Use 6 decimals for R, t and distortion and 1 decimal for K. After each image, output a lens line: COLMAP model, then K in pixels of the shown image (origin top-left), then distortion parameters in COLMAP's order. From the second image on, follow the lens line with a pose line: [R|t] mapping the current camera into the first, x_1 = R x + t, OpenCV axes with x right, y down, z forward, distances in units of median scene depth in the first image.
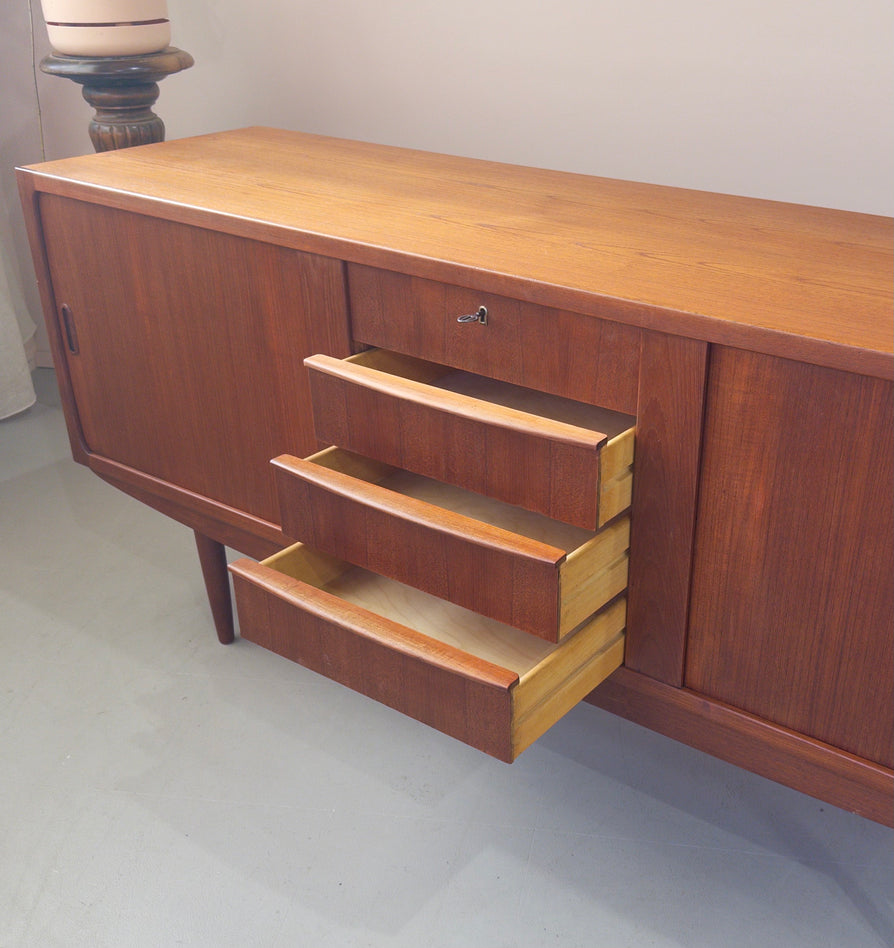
lens RADIAL K [[1210.9, 0, 507.1], [0, 1210.9, 536.4], [0, 0, 1]] dist [0.103857, -0.242308]
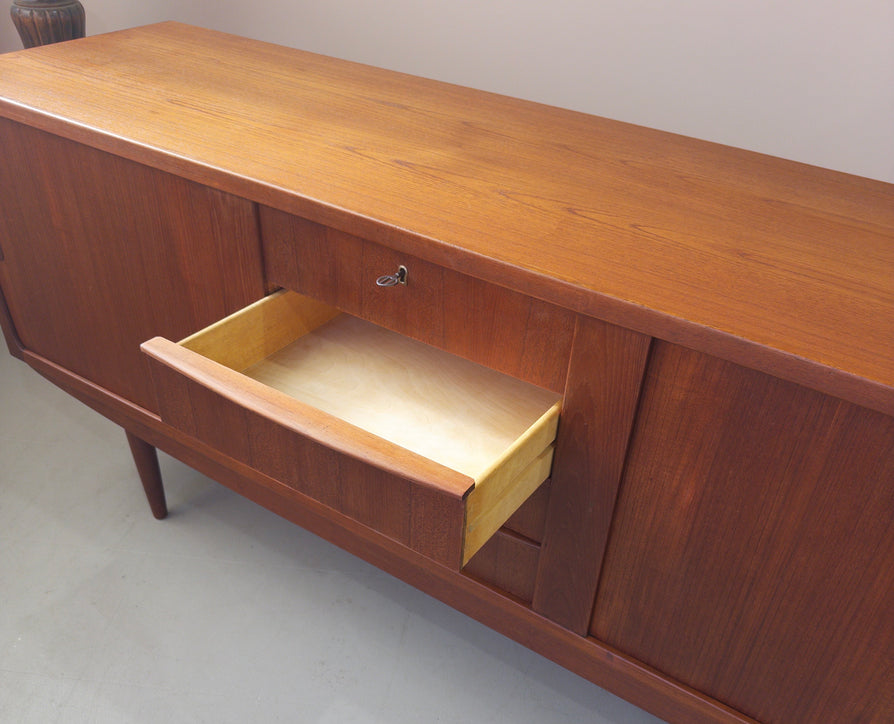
lens RADIAL K [[884.7, 0, 432.2], [0, 884.7, 494.0], [0, 0, 1]] dist [0.046358, -0.064306]
pose [[0.998820, 0.005820, 0.048210, -0.027865], [-0.015162, 0.980538, 0.195744, -0.142724], [-0.046132, -0.196244, 0.979469, 0.269202]]
